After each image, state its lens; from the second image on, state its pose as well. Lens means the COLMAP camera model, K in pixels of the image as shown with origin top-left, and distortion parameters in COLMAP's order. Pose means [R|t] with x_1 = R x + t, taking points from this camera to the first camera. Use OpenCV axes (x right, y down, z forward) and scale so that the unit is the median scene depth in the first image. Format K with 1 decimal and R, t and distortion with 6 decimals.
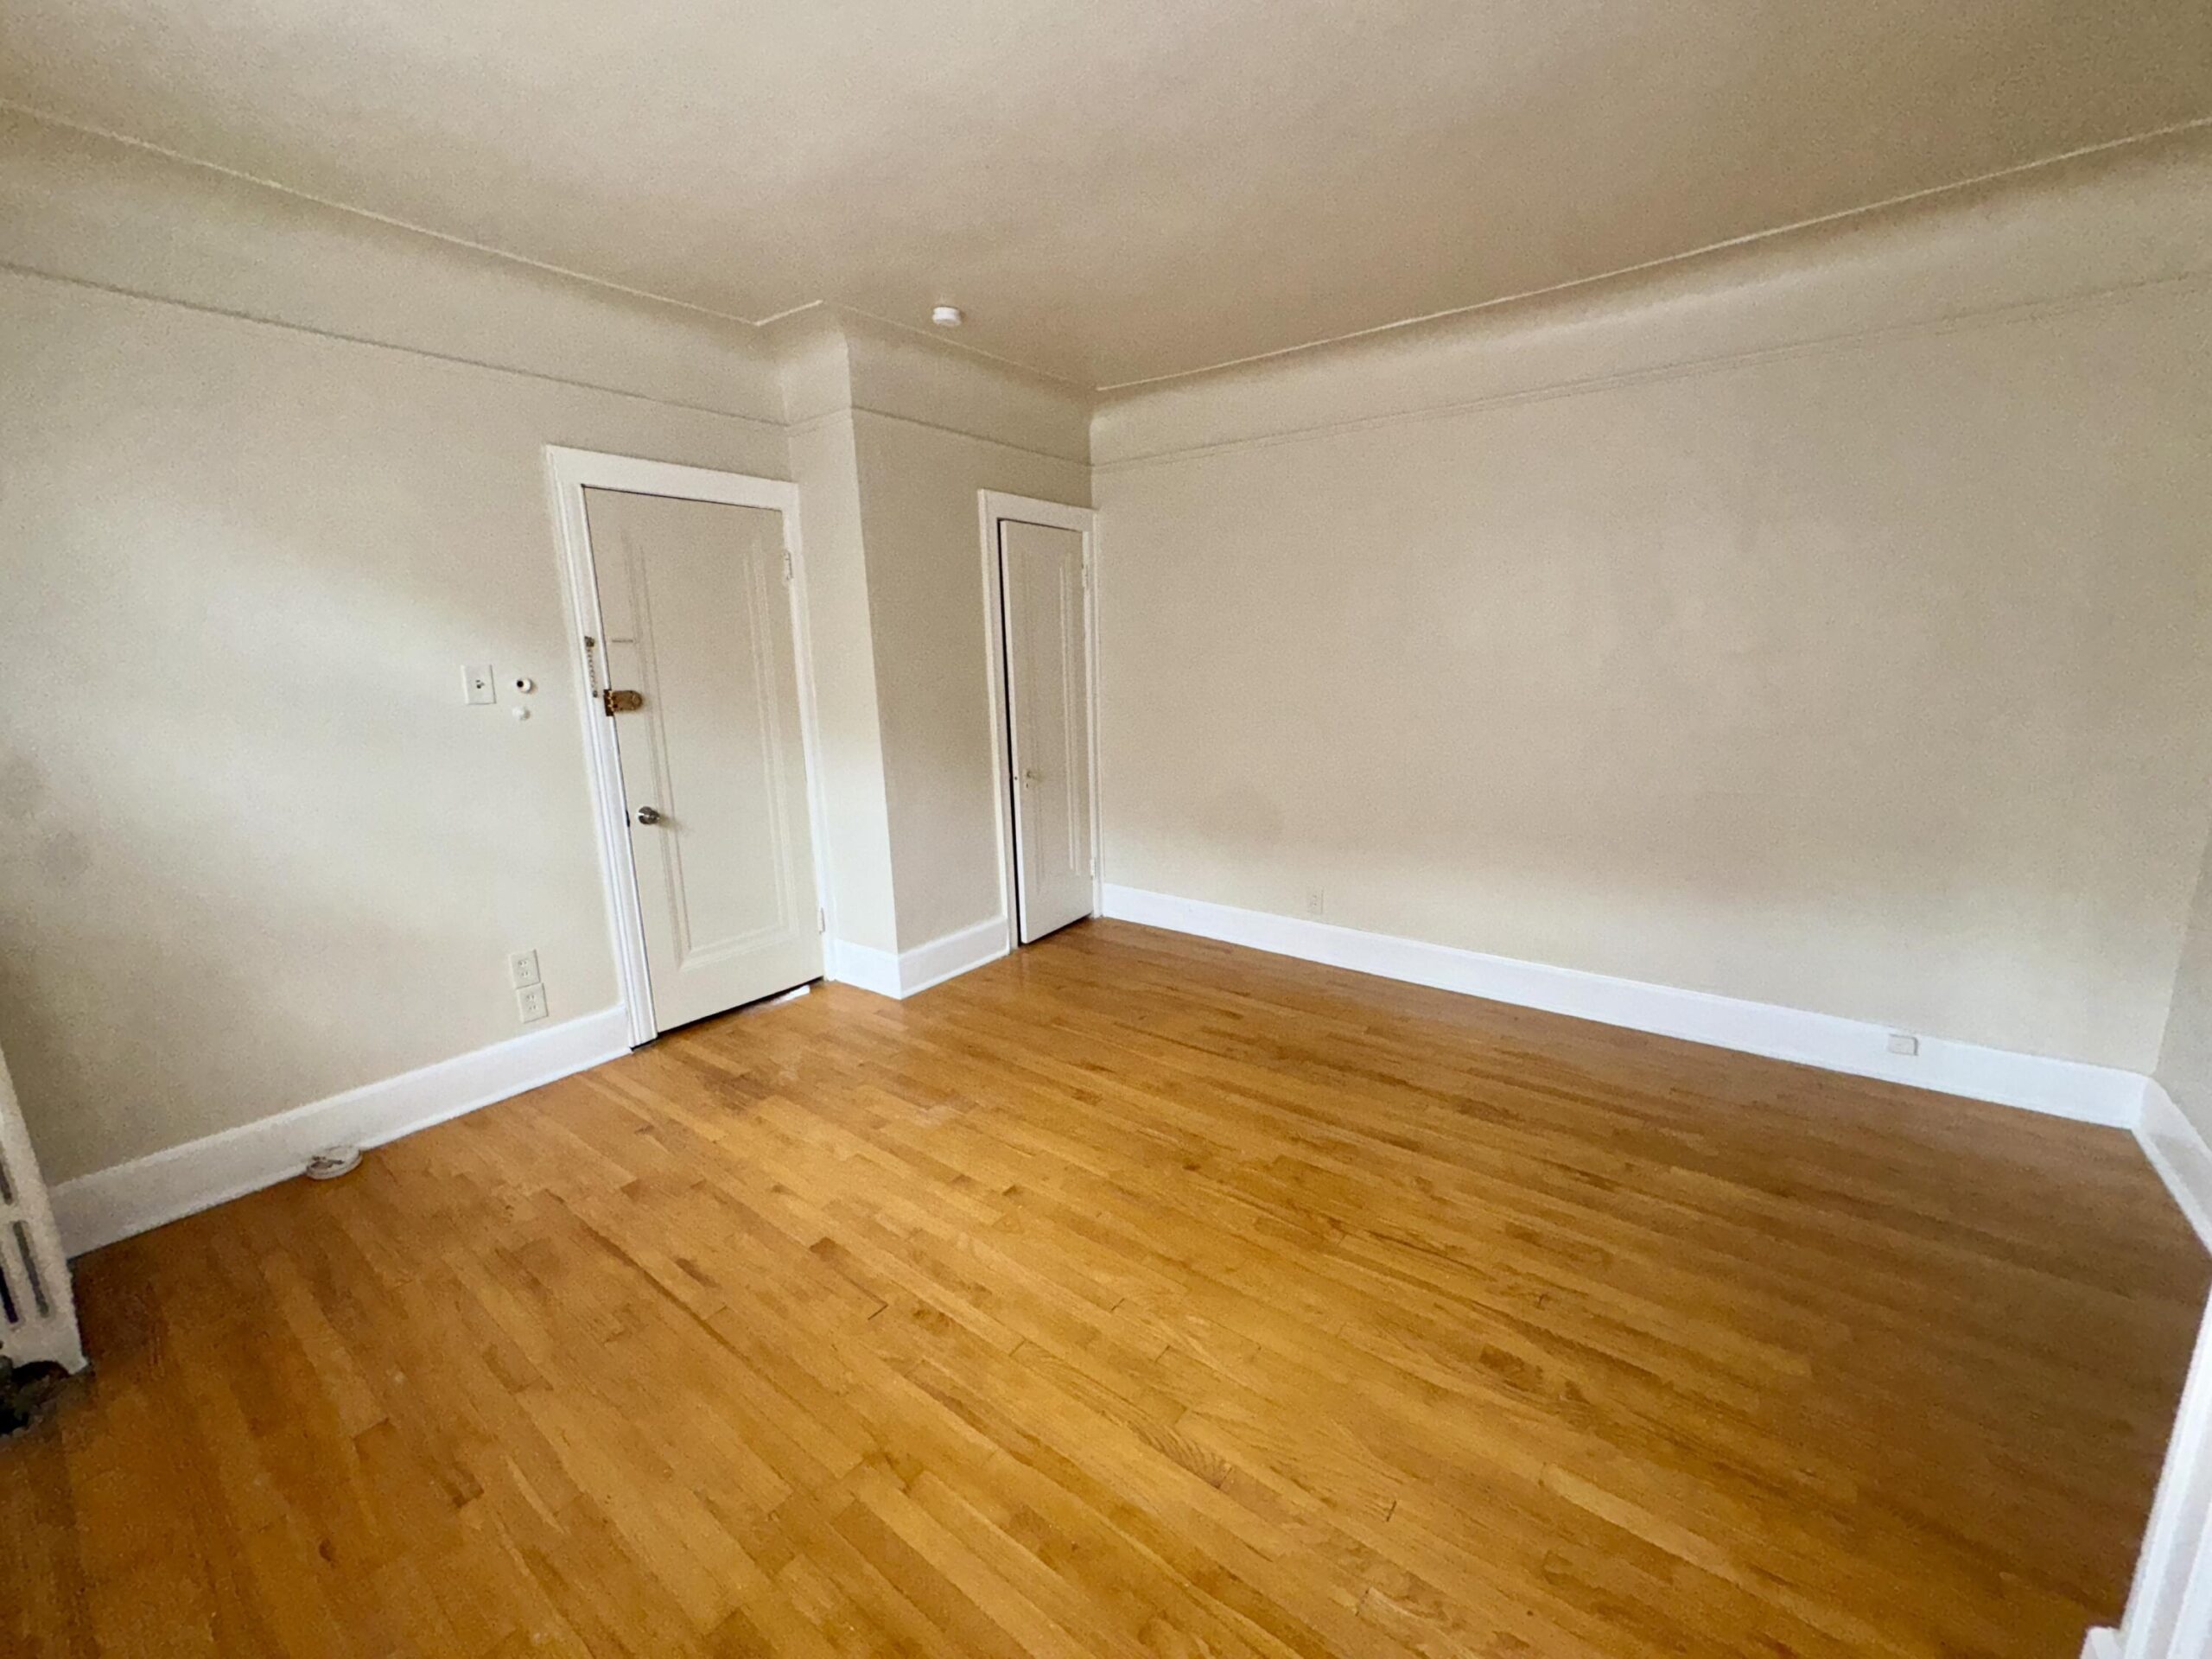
lens RADIAL K [[874.0, 0, 1114.8], [0, 874.0, 828.4], [0, 0, 1]] dist [-0.013551, -0.000064]
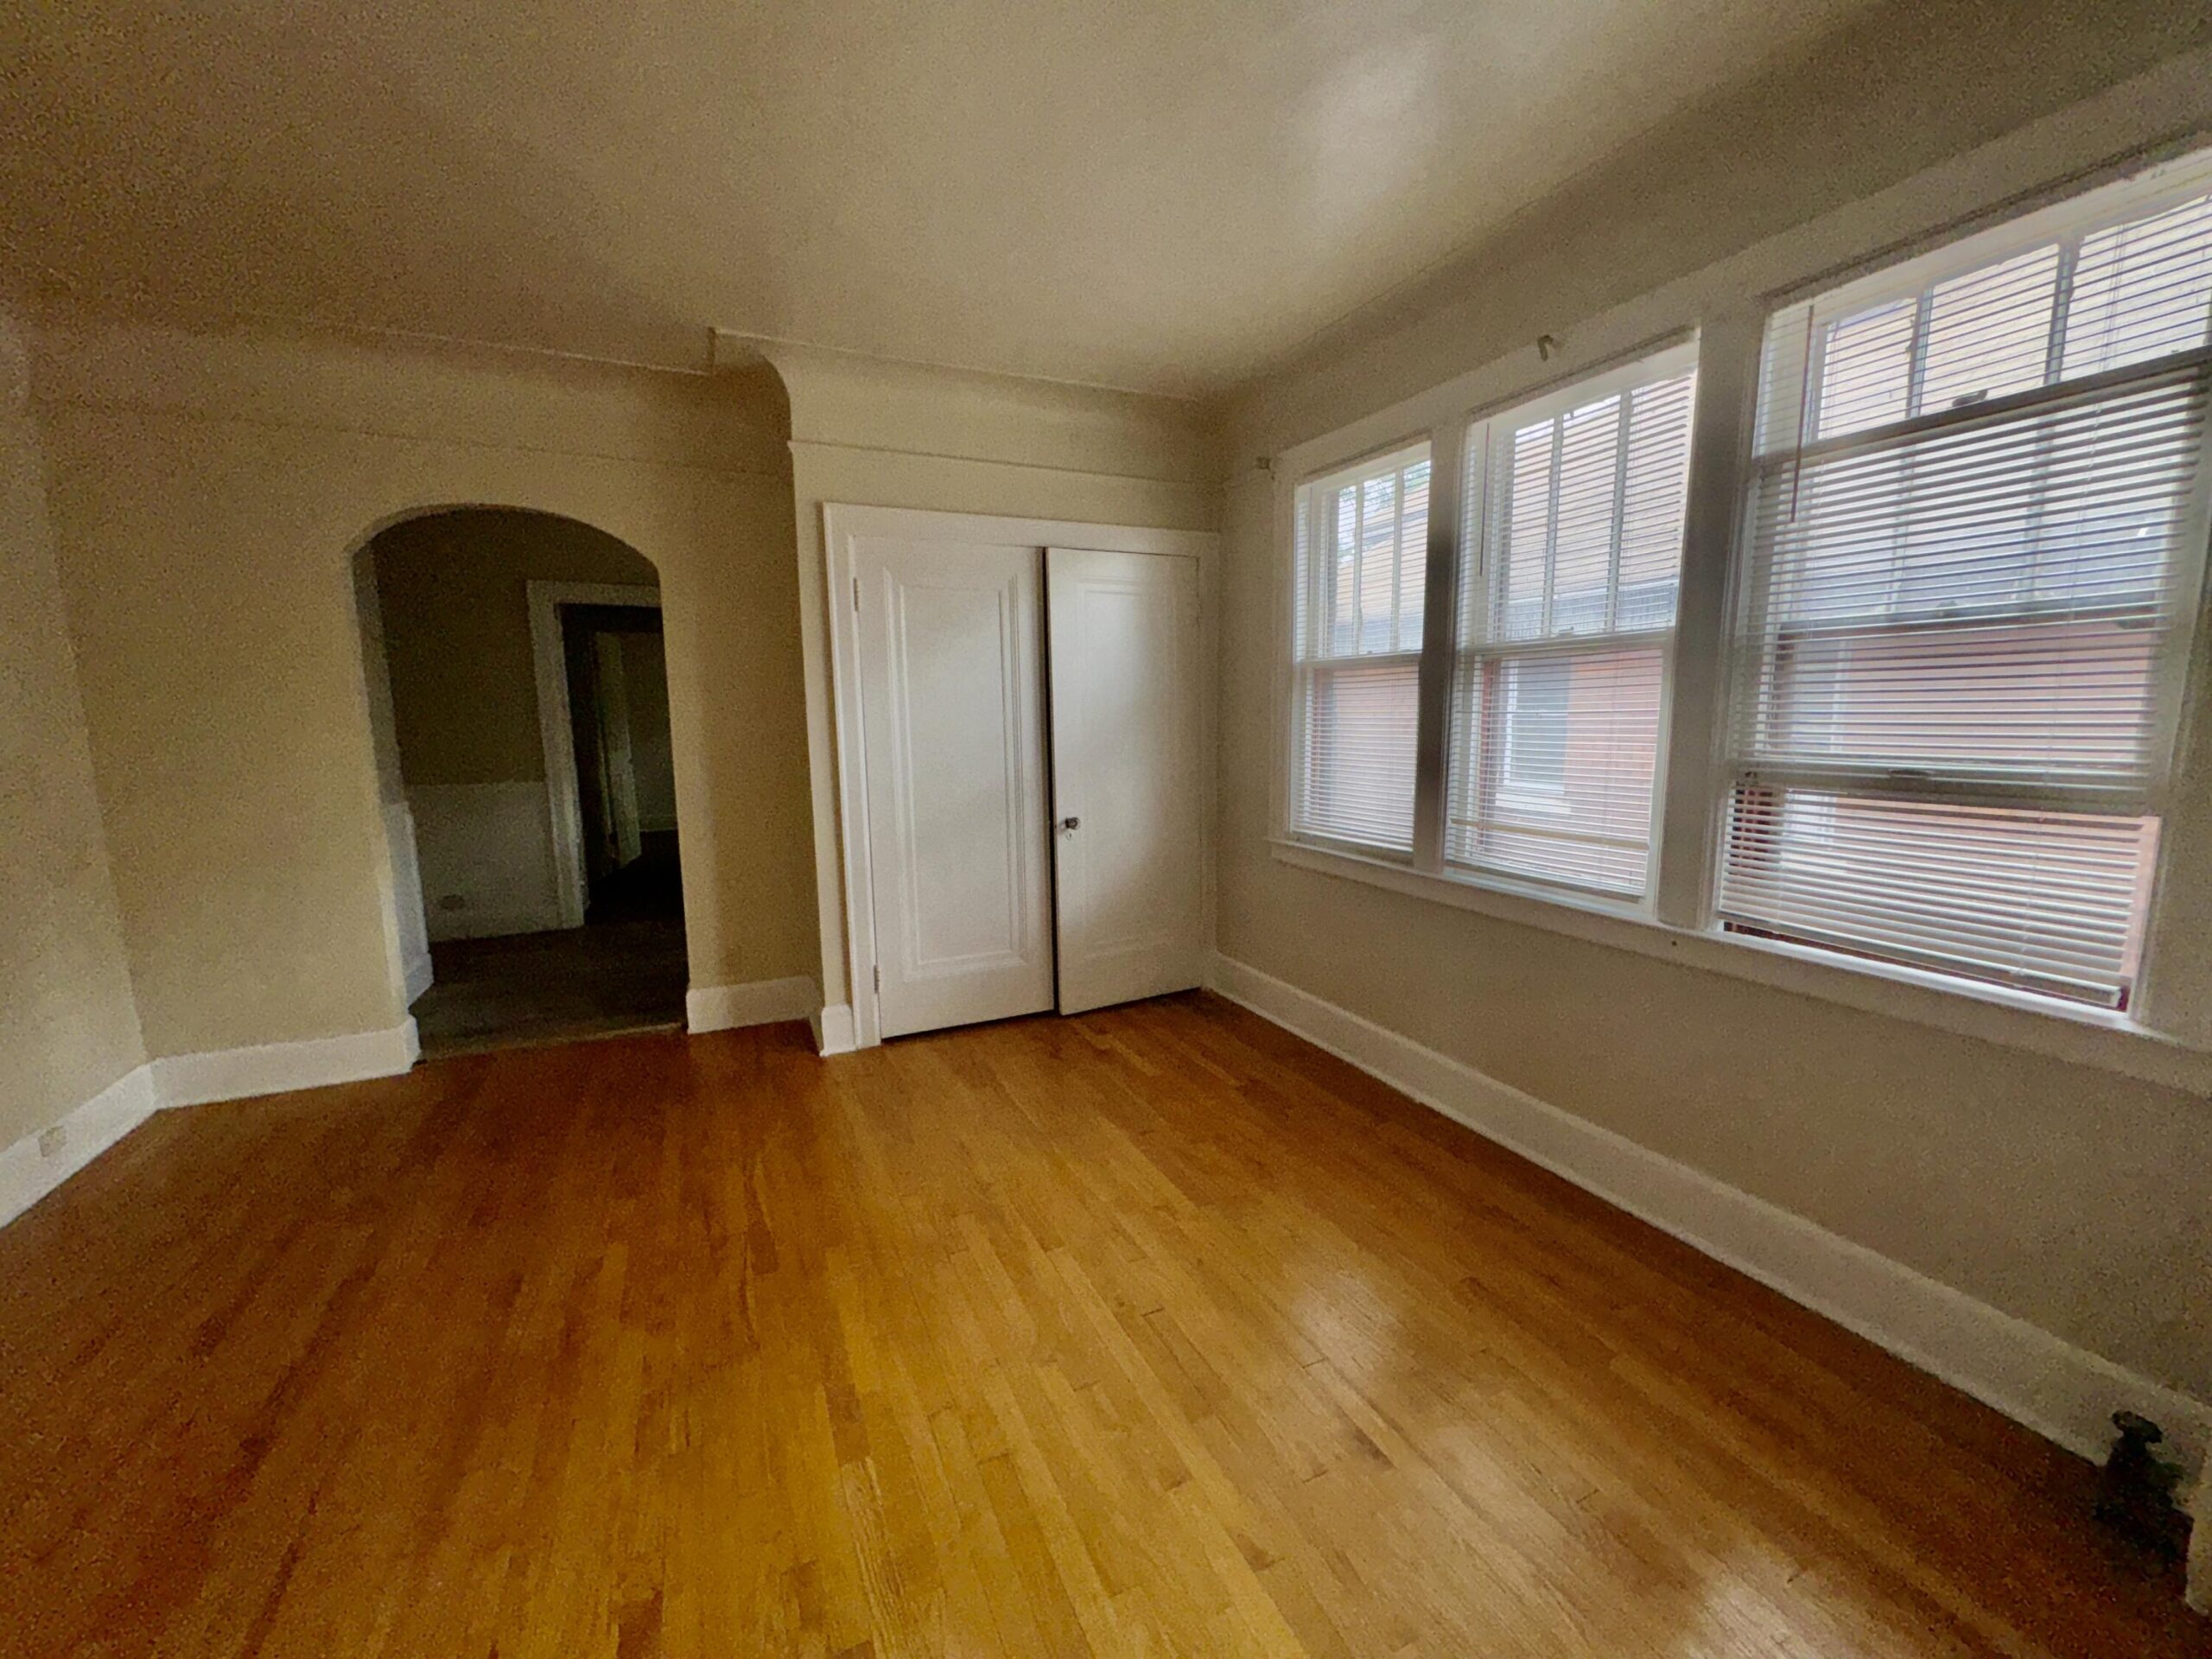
lens RADIAL K [[874.0, 0, 1114.8], [0, 874.0, 828.4], [0, 0, 1]] dist [-0.013551, -0.000064]
pose [[-0.881407, -0.041857, 0.470500, -0.429992], [0.119833, 0.943666, 0.308438, -0.184409], [-0.456905, 0.328241, -0.826738, 1.052055]]
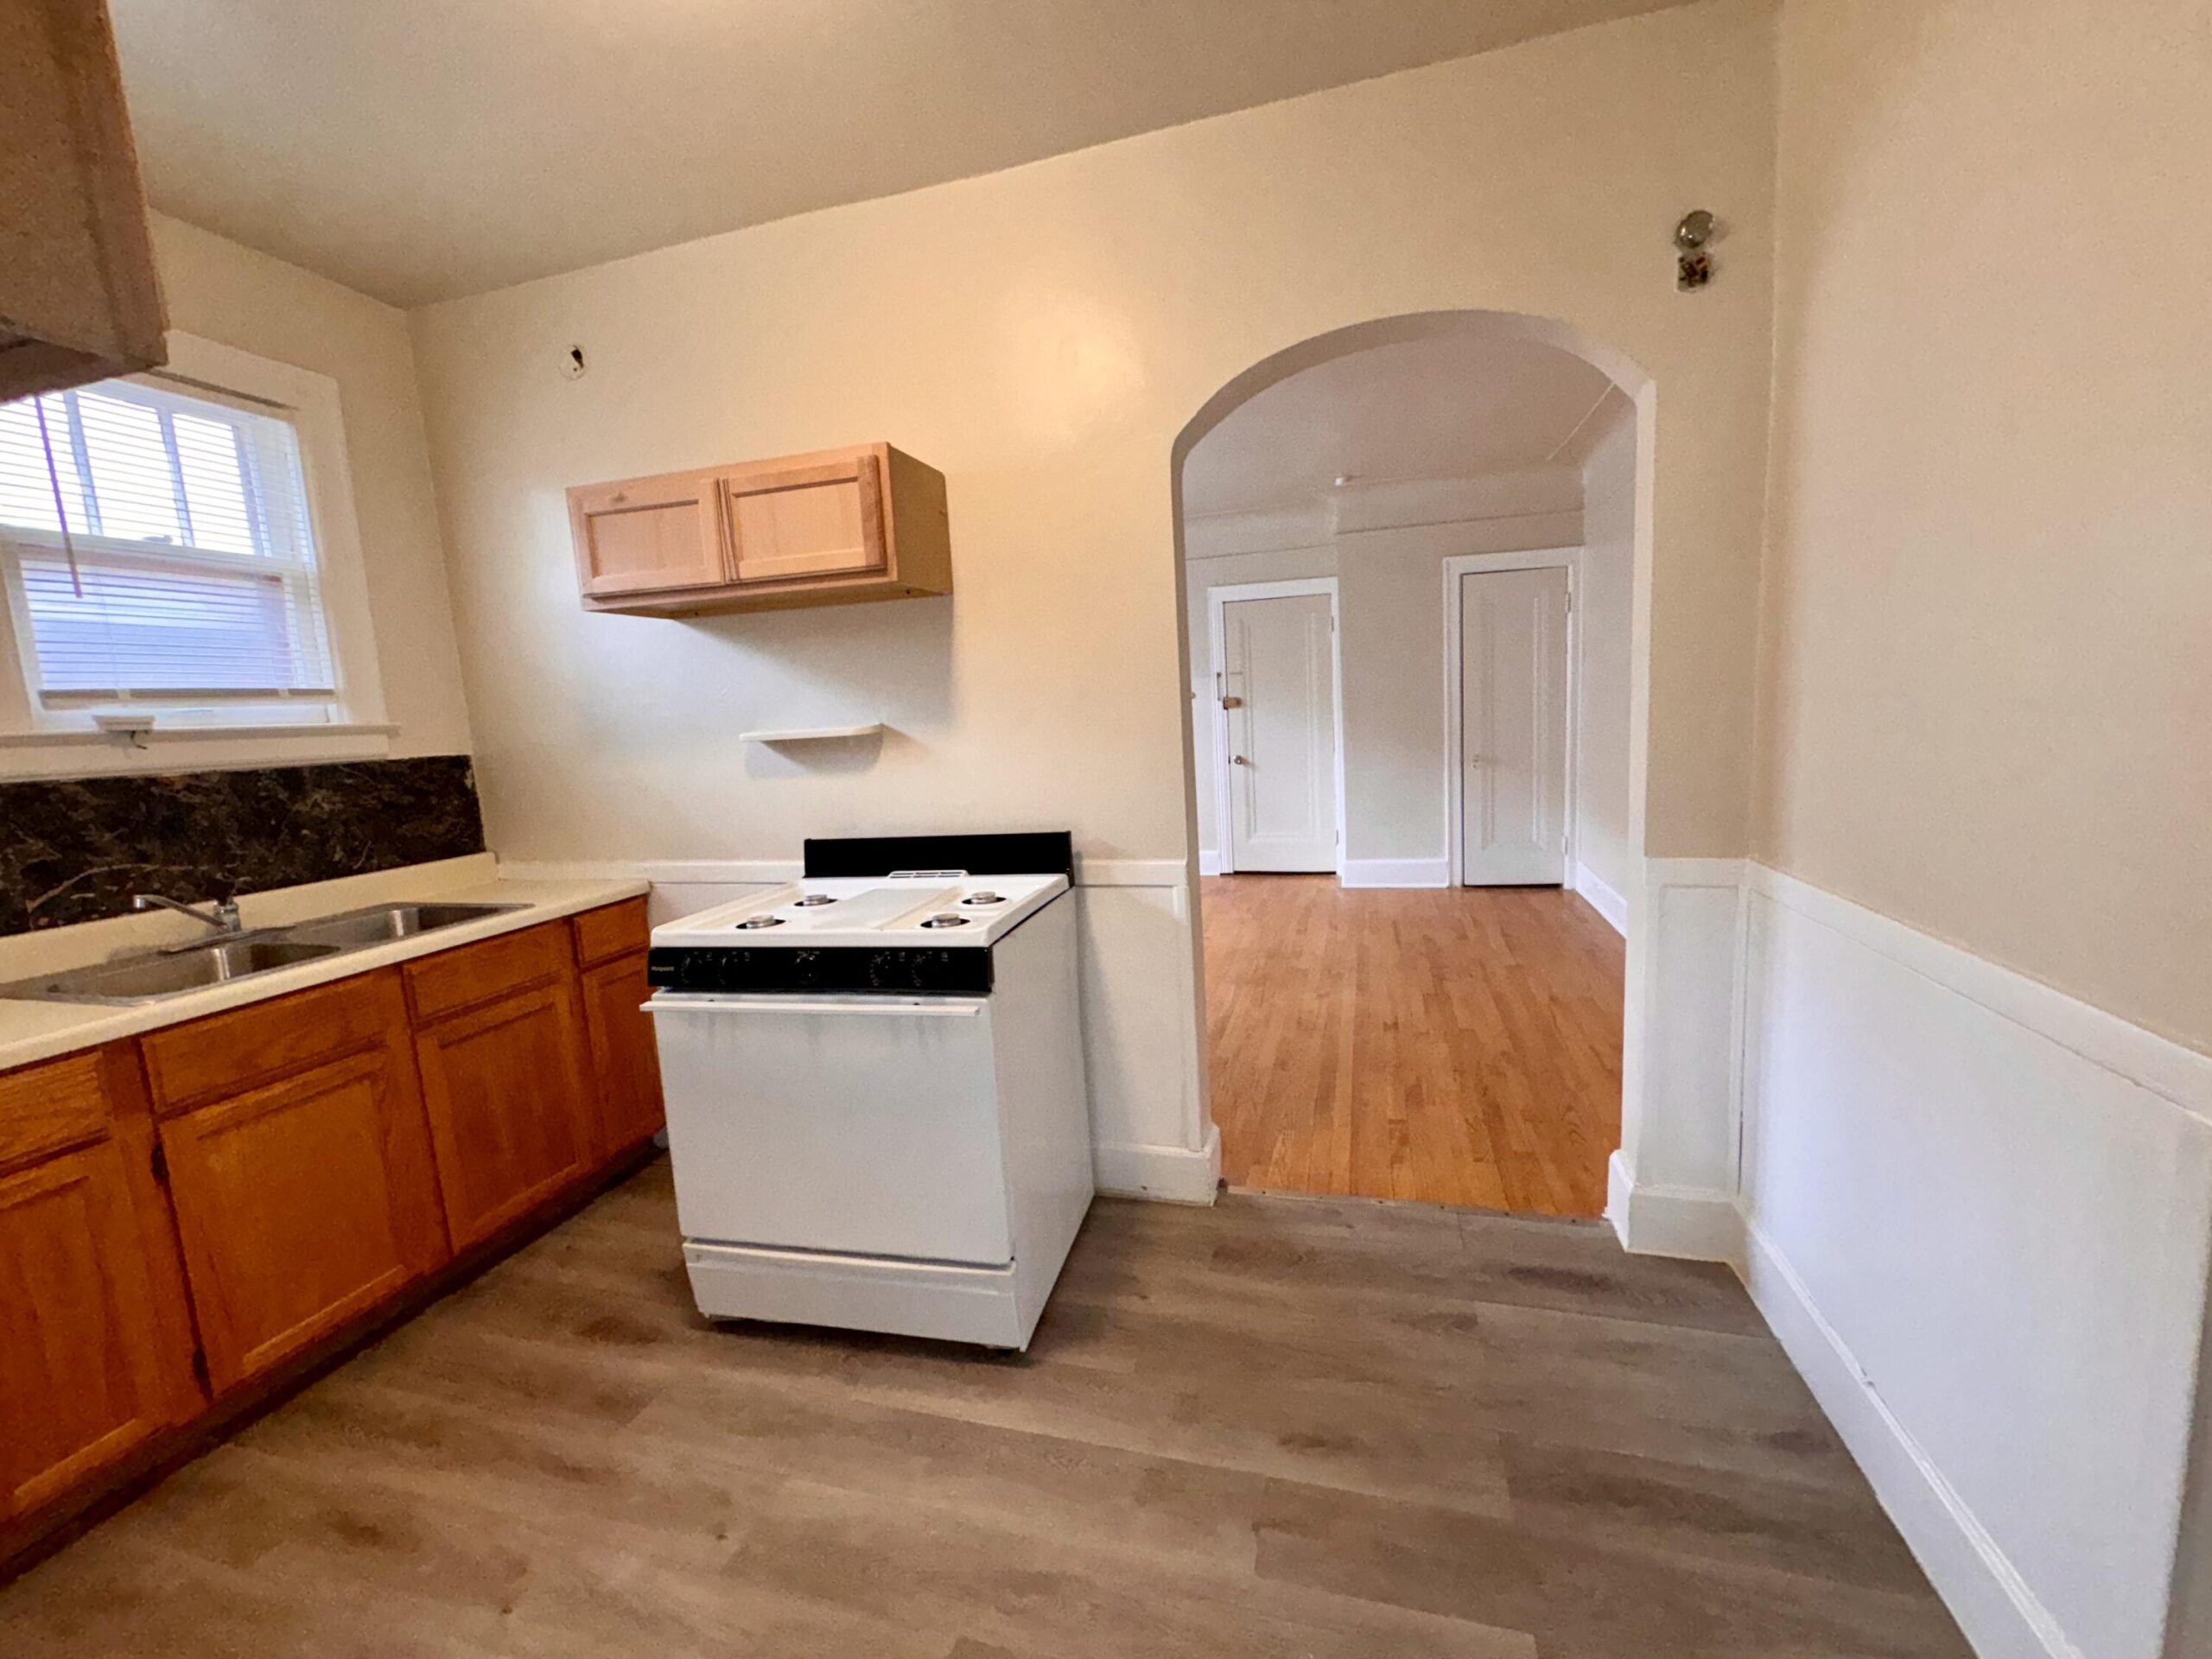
lens RADIAL K [[874.0, 0, 1114.8], [0, 874.0, 828.4], [0, 0, 1]] dist [-0.013551, -0.000064]
pose [[0.369162, 0.130231, -0.920195, 1.297242], [-0.137664, 0.986873, 0.084440, 0.011434], [0.919113, 0.095506, 0.382244, -0.018204]]
